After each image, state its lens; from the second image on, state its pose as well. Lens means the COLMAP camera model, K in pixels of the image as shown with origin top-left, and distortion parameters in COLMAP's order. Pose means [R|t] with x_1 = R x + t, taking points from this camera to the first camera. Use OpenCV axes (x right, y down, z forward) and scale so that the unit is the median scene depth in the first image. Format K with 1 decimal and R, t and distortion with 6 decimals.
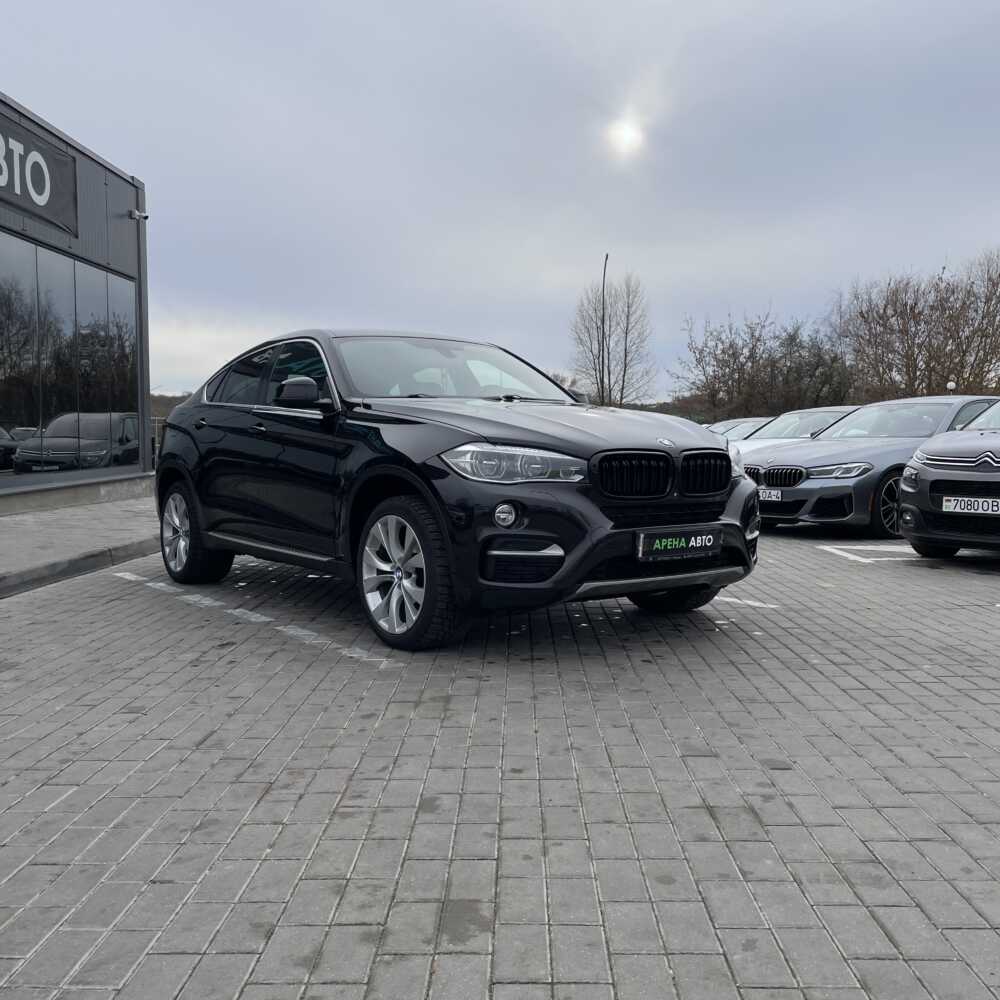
lens RADIAL K [[1004.9, 0, 492.8], [0, 1004.9, 490.8], [0, 0, 1]] dist [0.089243, -0.125898]
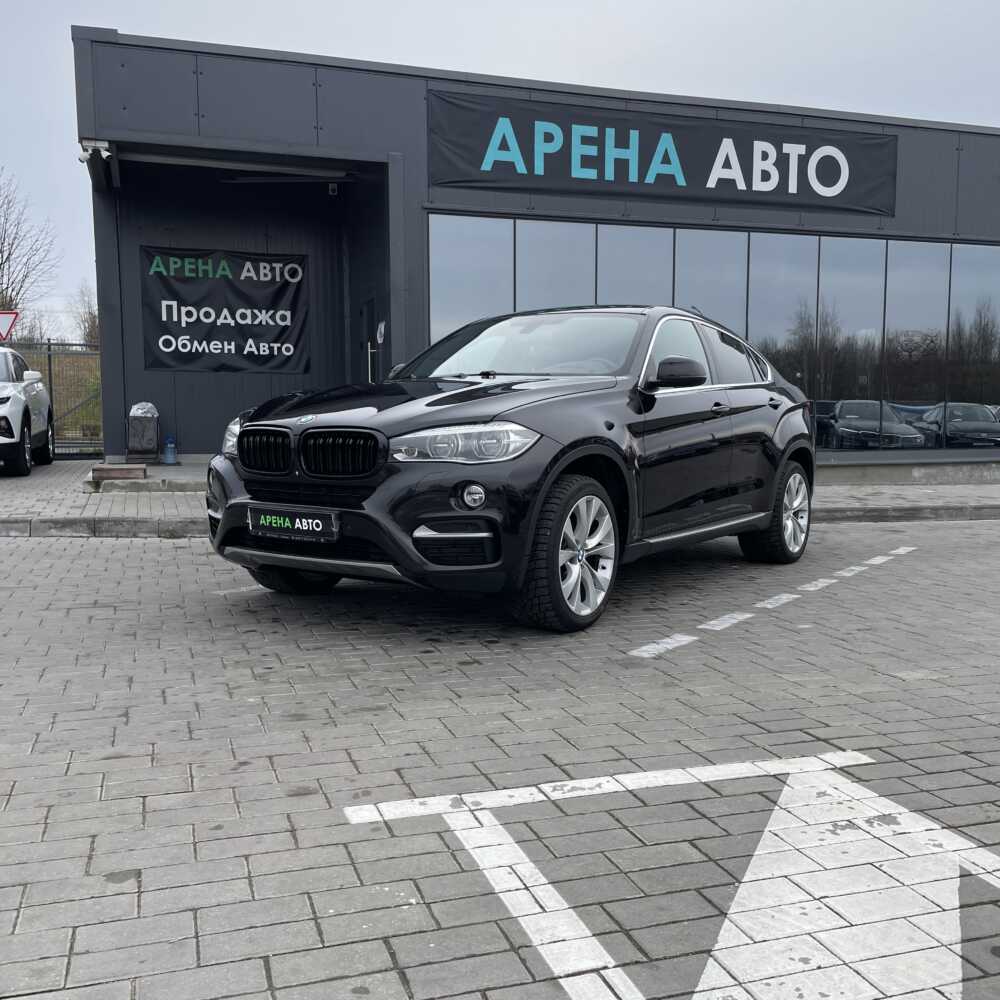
lens RADIAL K [[1004.9, 0, 492.8], [0, 1004.9, 490.8], [0, 0, 1]] dist [0.089243, -0.125898]
pose [[0.333958, 0.070369, -0.939958, 1.152523], [-0.054288, 0.996990, 0.055351, -0.043058], [0.941023, 0.032544, 0.336773, 0.850363]]
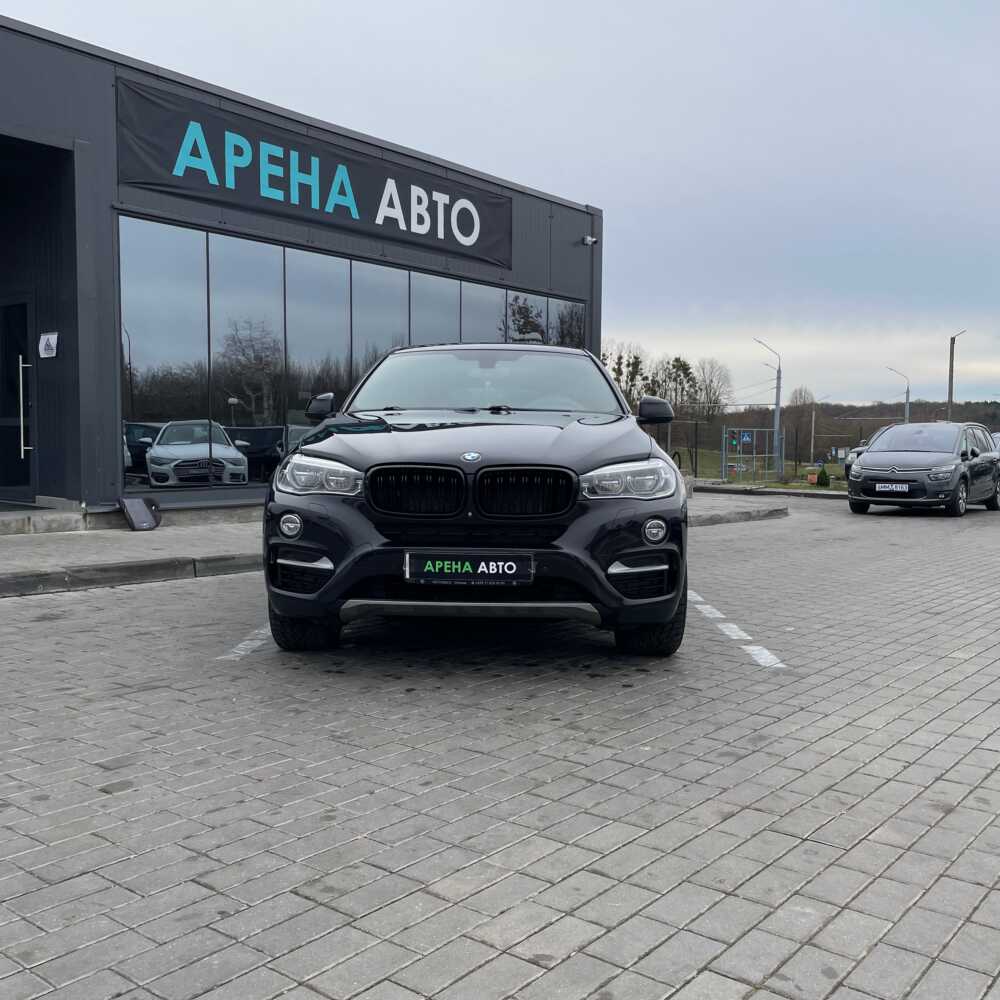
lens RADIAL K [[1020.4, 0, 492.3], [0, 1020.4, 485.5], [0, 0, 1]] dist [0.086801, -0.132921]
pose [[0.790889, 0.032582, -0.611092, 0.759047], [-0.042572, 0.999092, -0.001829, -0.021265], [0.610477, 0.027462, 0.791558, 0.280783]]
